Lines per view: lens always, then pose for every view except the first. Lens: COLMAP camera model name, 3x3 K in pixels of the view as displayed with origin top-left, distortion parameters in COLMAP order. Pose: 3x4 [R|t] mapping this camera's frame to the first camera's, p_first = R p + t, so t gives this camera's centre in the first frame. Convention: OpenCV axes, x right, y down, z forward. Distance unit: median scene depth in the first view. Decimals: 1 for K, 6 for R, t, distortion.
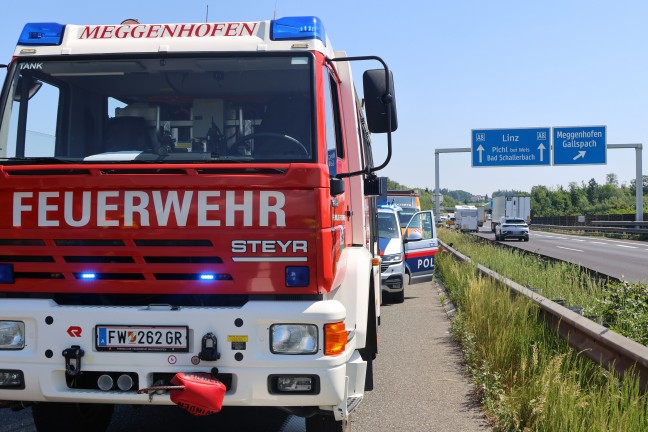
lens RADIAL K [[775.7, 0, 323.4], [0, 775.7, 216.4], [0, 0, 1]] dist [0.036256, 0.000000]
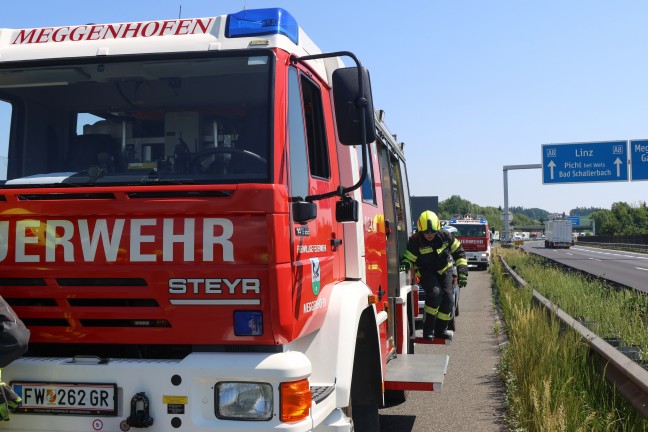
lens RADIAL K [[775.7, 0, 318.1], [0, 775.7, 213.8], [0, 0, 1]] dist [0.036256, 0.000000]
pose [[0.994689, -0.011908, -0.102236, 0.117188], [0.008958, 0.999531, -0.029268, -0.011724], [0.102536, 0.028197, 0.994330, 0.186735]]
